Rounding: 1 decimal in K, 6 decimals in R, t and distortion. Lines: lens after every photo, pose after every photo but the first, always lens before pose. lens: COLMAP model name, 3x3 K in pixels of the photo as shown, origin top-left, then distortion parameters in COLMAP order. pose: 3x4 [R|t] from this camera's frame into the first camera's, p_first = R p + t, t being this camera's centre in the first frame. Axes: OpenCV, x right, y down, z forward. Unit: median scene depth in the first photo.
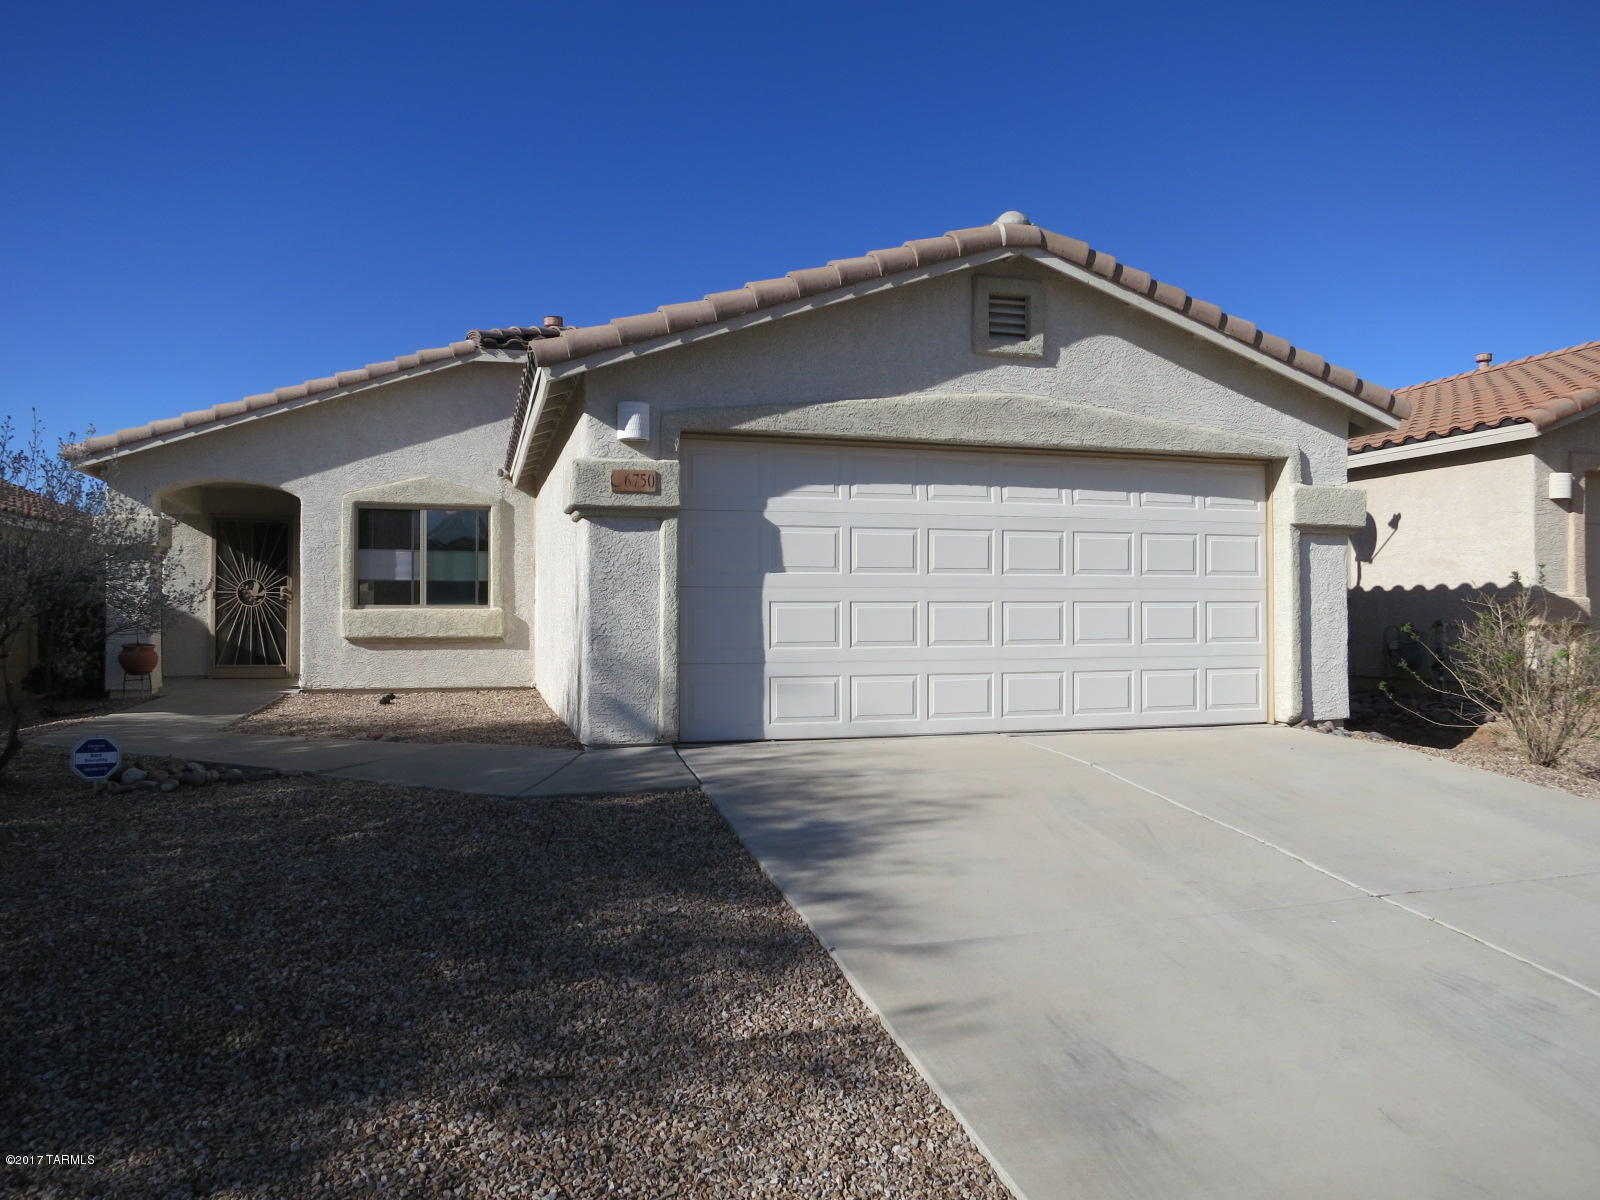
lens RADIAL K [[1152.7, 0, 800.0], [0, 1152.7, 600.0], [0, 0, 1]] dist [-0.049217, 0.007485]
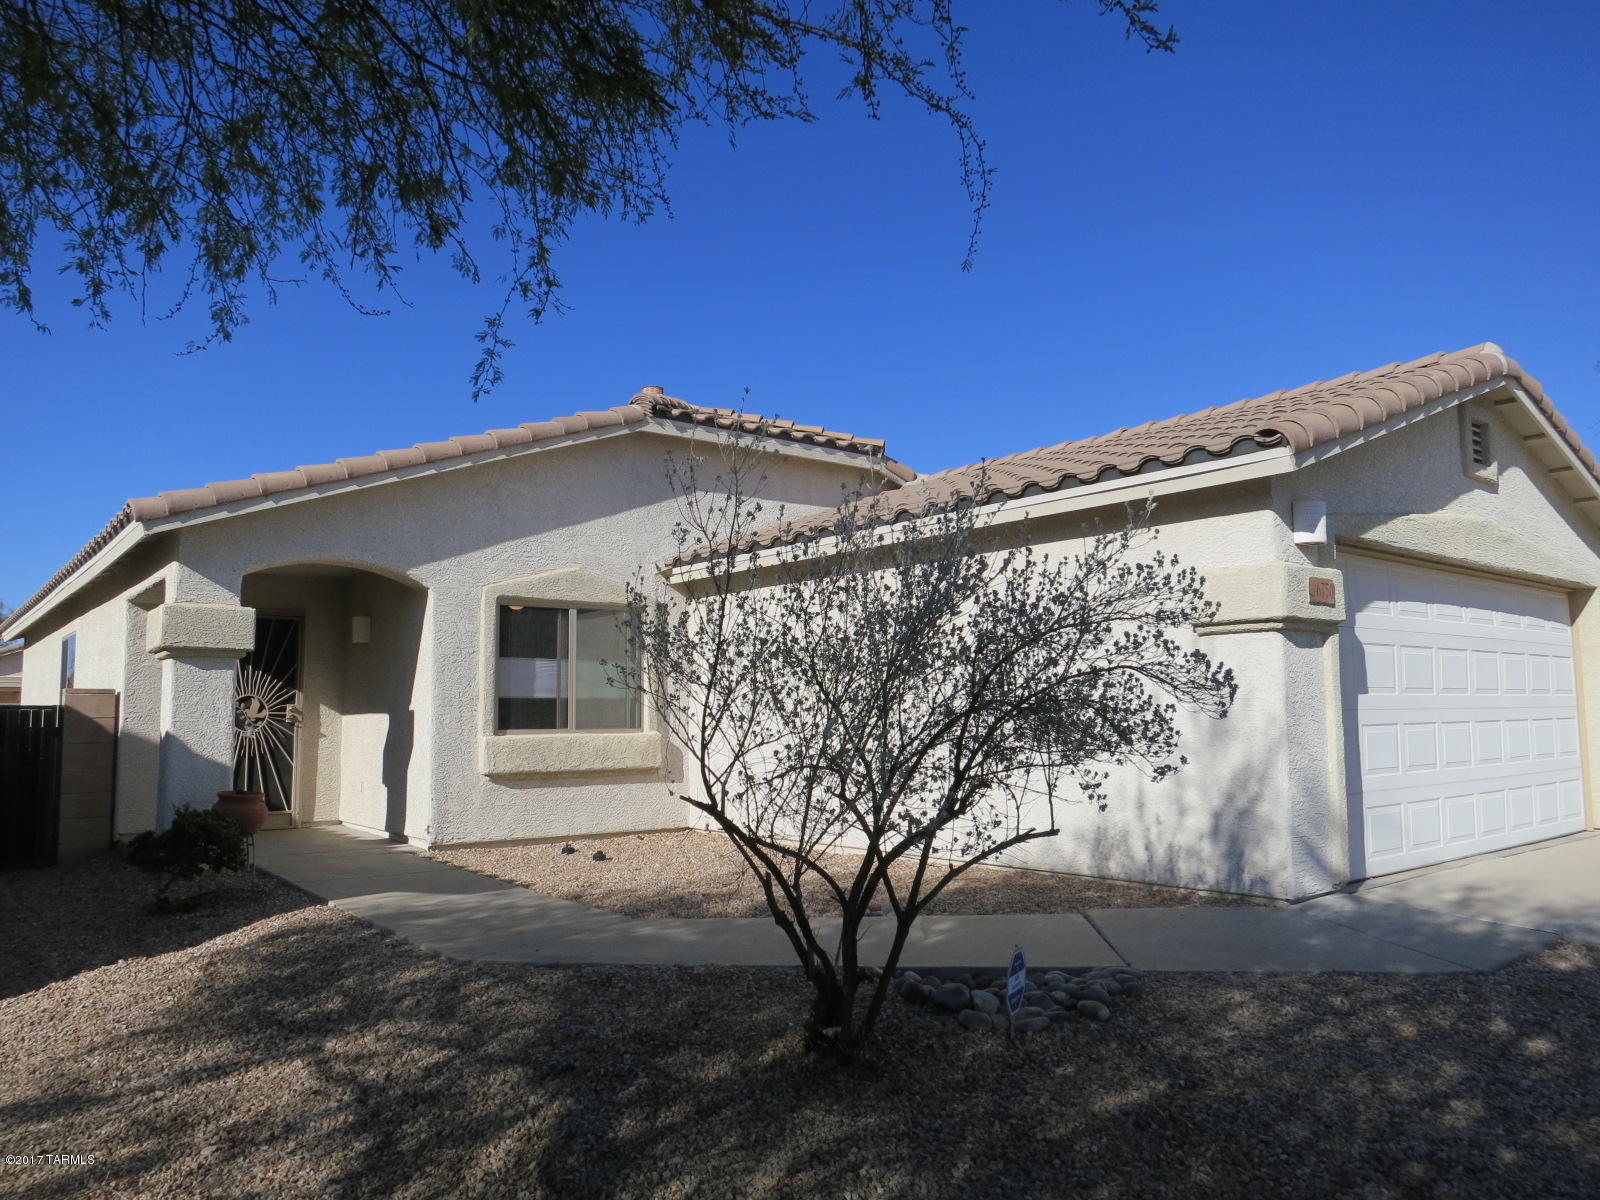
lens RADIAL K [[1152.7, 0, 800.0], [0, 1152.7, 600.0], [0, 0, 1]] dist [-0.049217, 0.007485]
pose [[0.921048, 0.029772, 0.388308, -0.500290], [0.006086, 0.995852, -0.090788, -0.011528], [-0.389400, 0.085983, 0.917046, 0.208084]]
